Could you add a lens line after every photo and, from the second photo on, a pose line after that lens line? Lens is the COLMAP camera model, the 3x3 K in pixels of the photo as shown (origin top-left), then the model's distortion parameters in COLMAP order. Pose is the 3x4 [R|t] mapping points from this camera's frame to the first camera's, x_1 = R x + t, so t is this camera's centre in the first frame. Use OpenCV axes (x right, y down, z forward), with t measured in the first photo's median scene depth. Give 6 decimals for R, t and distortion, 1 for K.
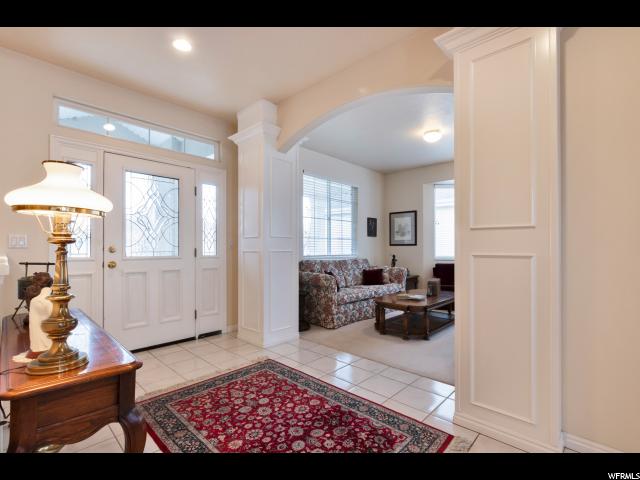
lens RADIAL K [[300.8, 0, 322.0], [0, 300.8, 245.2], [0, 0, 1]] dist [-0.003576, -0.000394]
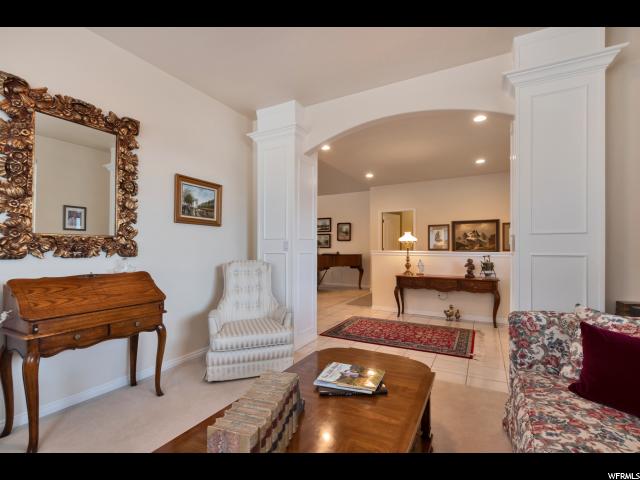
lens RADIAL K [[300.8, 0, 322.0], [0, 300.8, 245.2], [0, 0, 1]] dist [-0.003576, -0.000394]
pose [[-0.967220, -0.003560, -0.253915, 0.316099], [0.000668, 0.999863, -0.016561, 0.008090], [0.253939, -0.016187, -0.967085, 1.015799]]
